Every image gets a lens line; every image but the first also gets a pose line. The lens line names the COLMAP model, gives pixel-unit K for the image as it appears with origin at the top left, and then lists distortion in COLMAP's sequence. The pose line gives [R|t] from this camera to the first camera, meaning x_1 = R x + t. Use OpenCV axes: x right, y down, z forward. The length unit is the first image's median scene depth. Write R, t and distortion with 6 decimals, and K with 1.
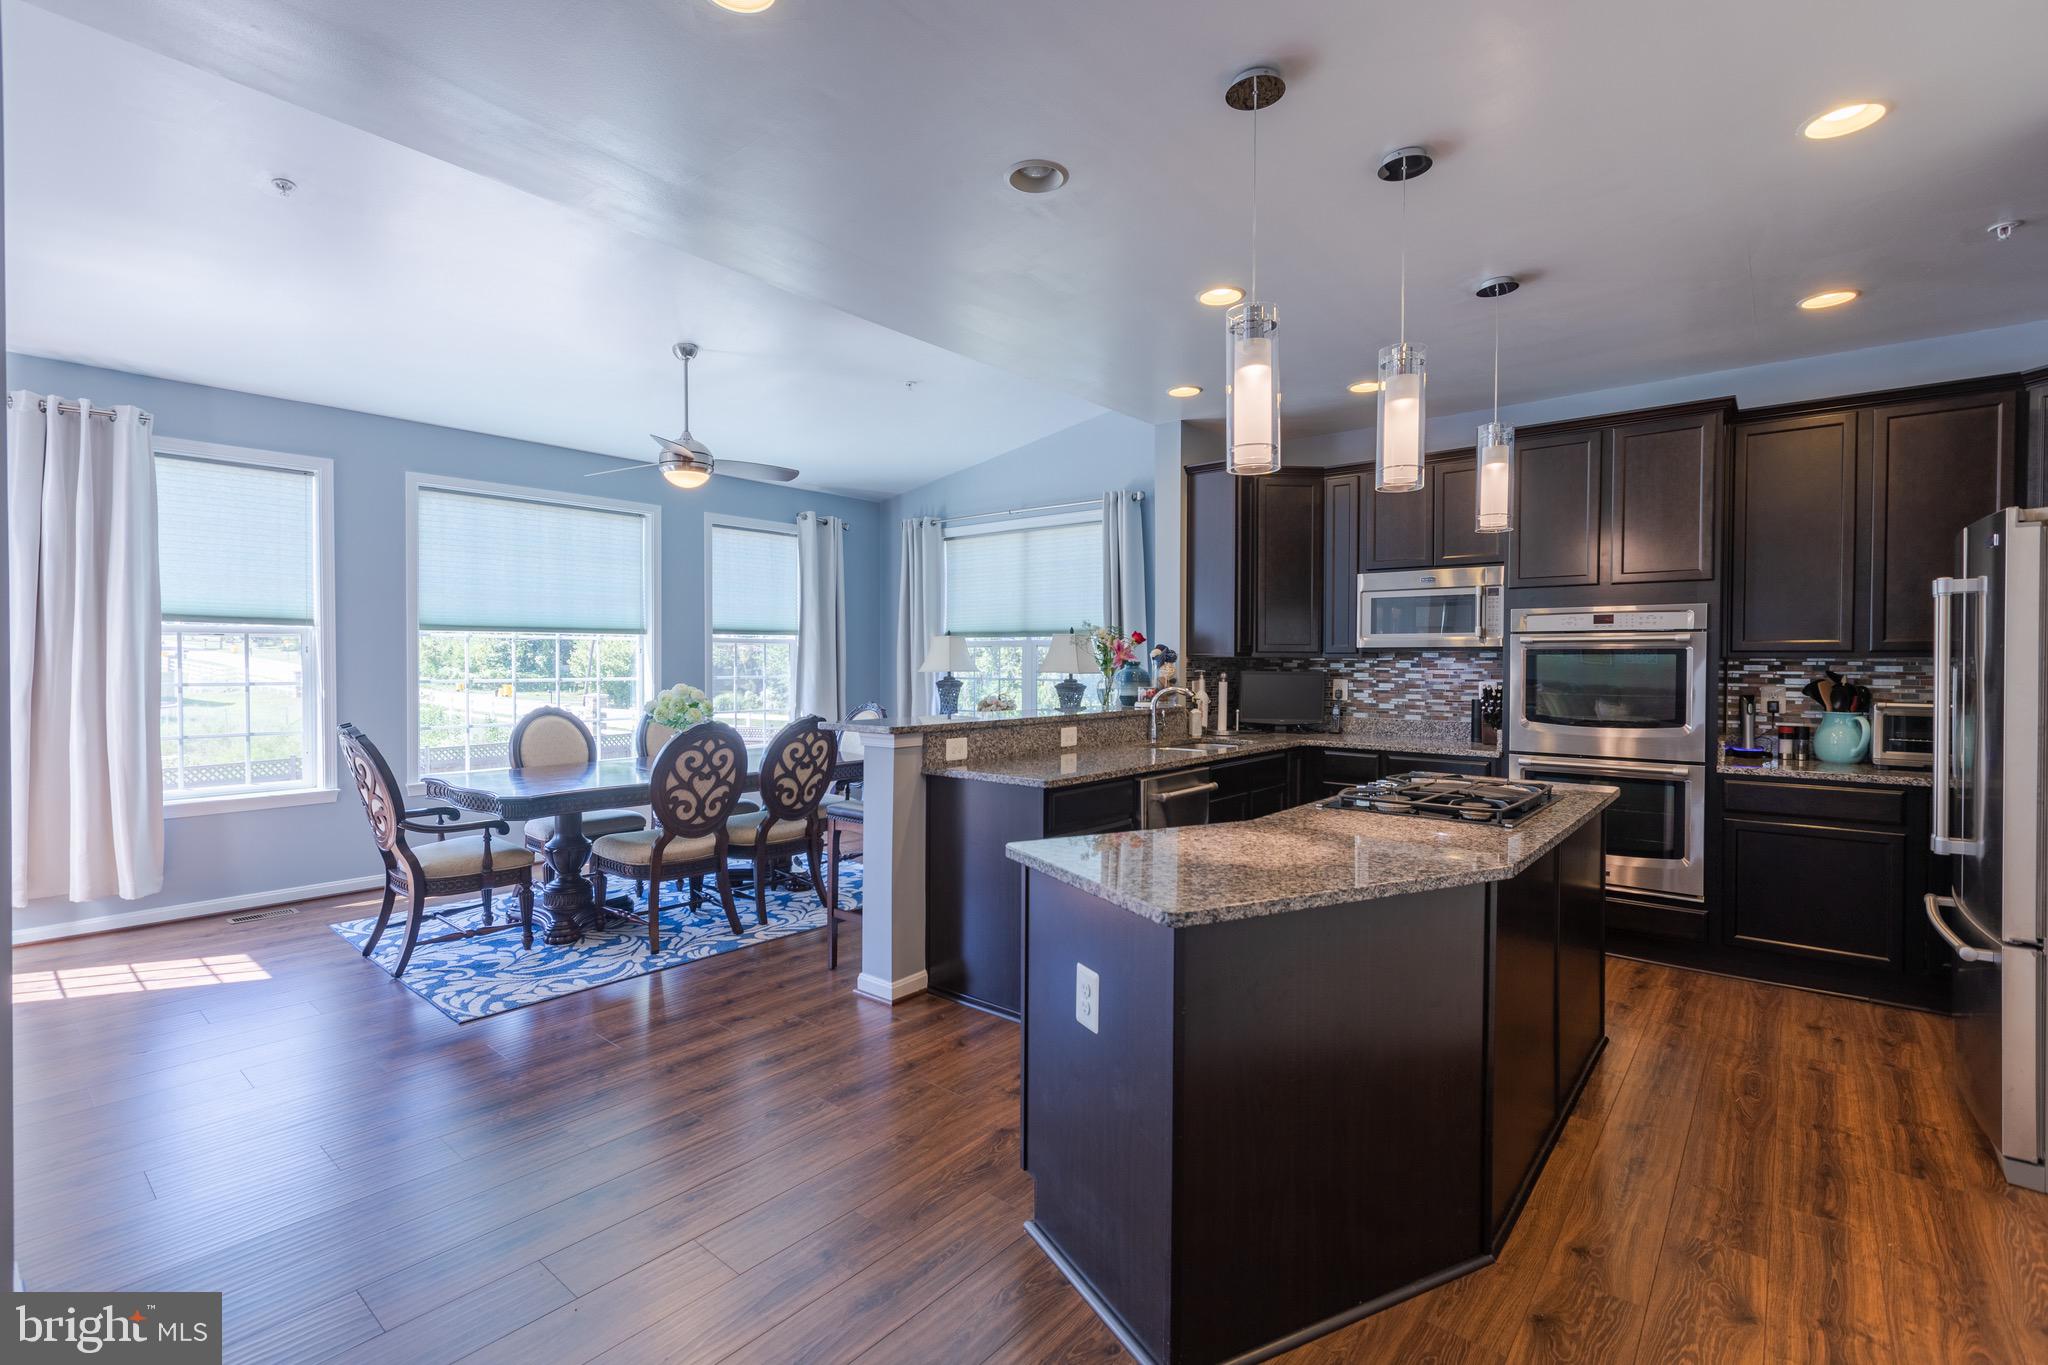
lens RADIAL K [[922.9, 0, 1018.5], [0, 922.9, 670.9], [0, 0, 1]] dist [-0.002917, -0.000719]
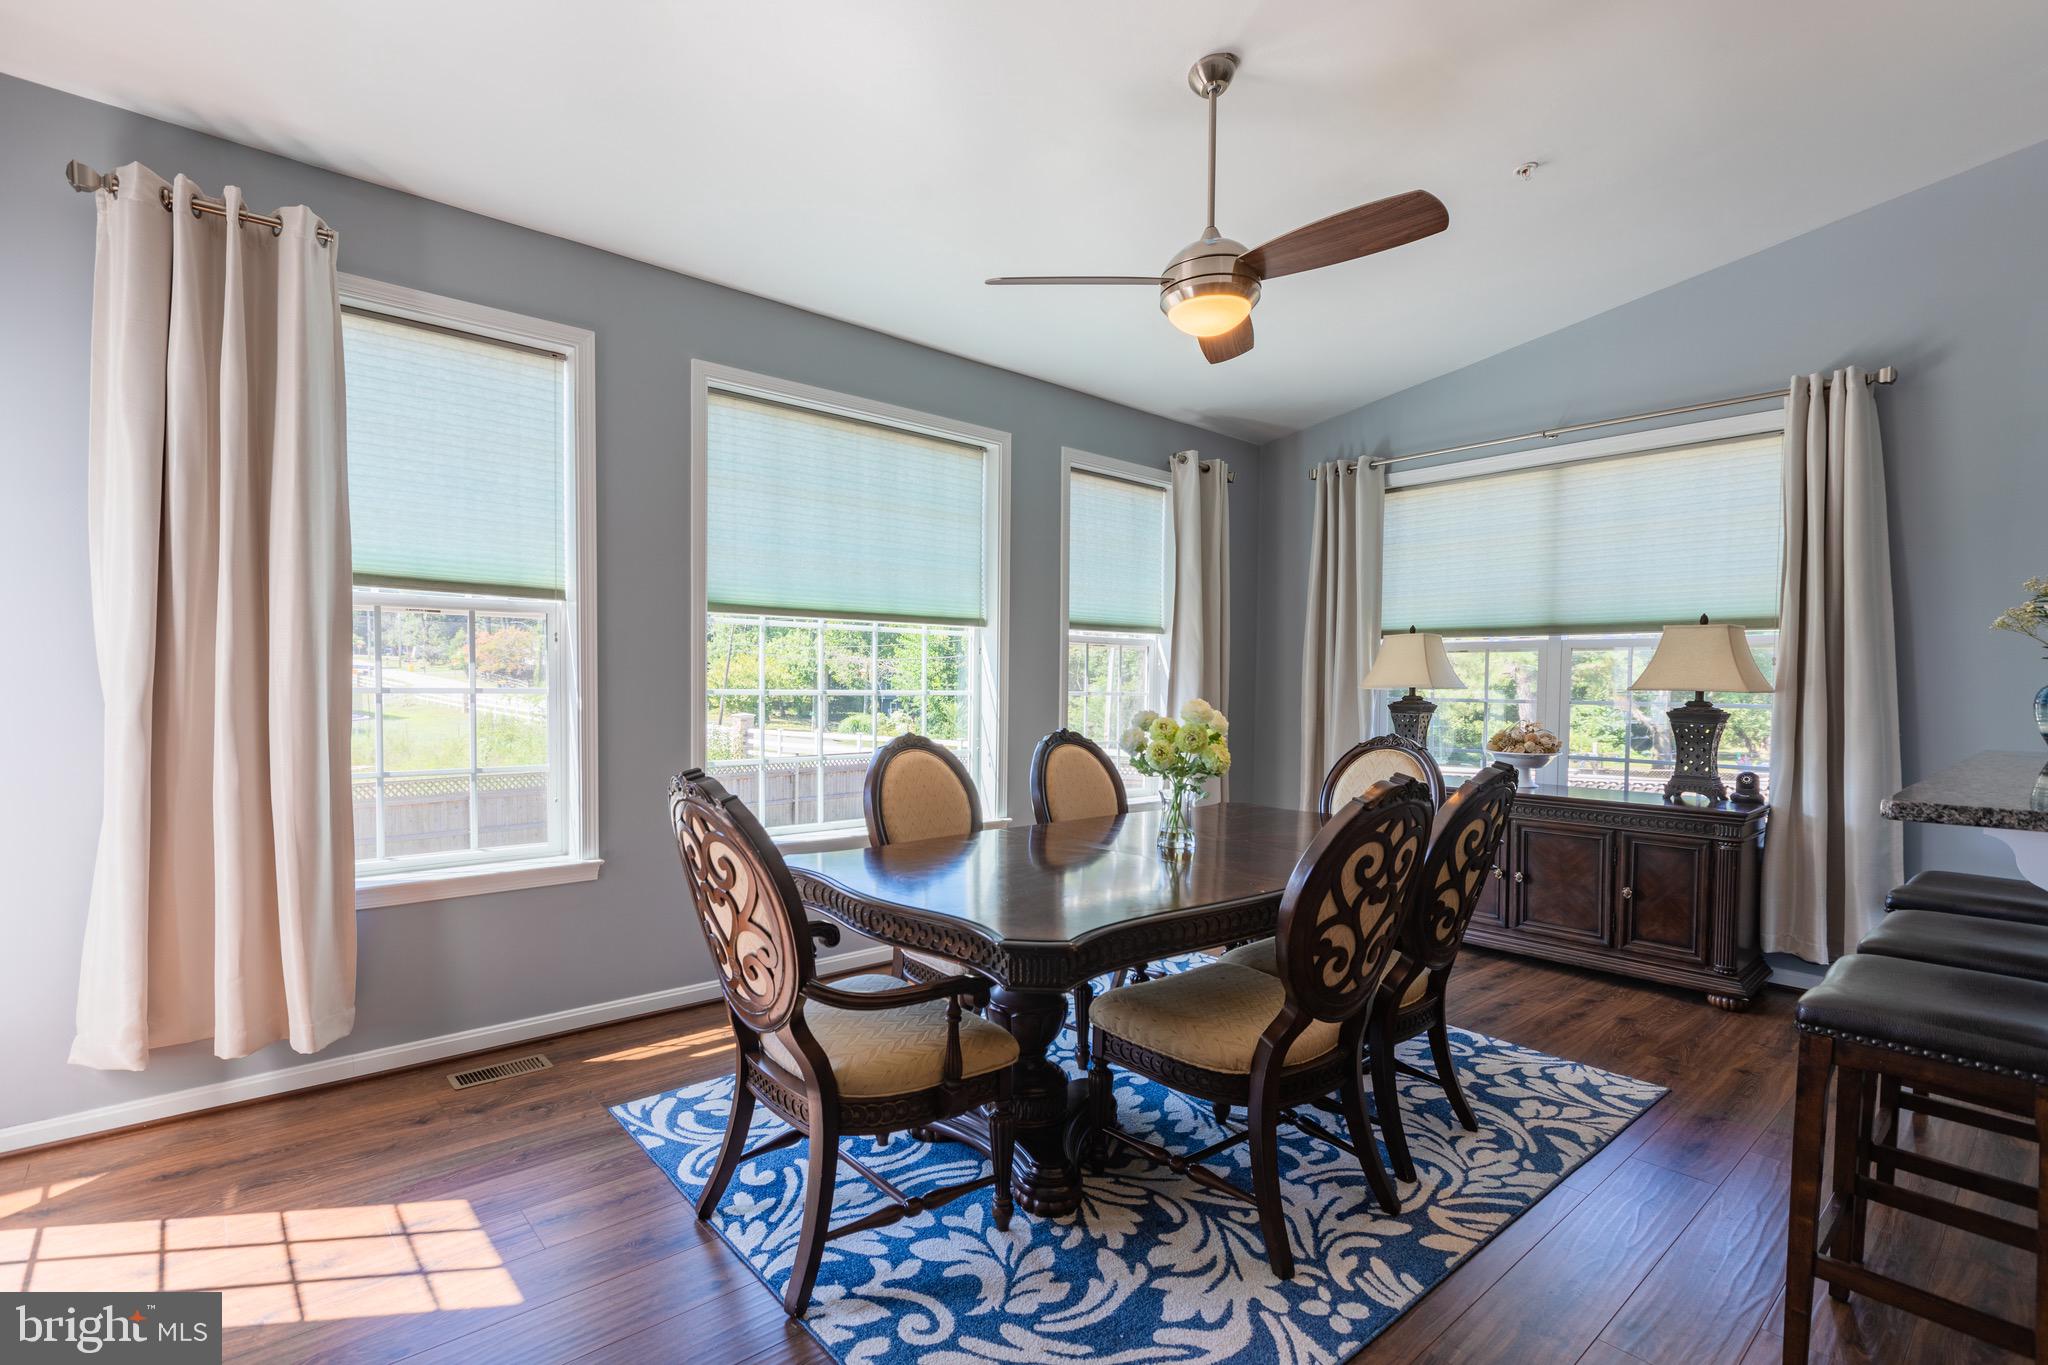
lens RADIAL K [[922.9, 0, 965.6], [0, 922.9, 716.0], [0, 0, 1]] dist [-0.002917, -0.000719]
pose [[0.985997, 0.015967, -0.165997, -0.426479], [-0.012291, 0.999656, 0.023149, 0.013625], [0.166310, -0.020785, 0.985855, 0.461887]]
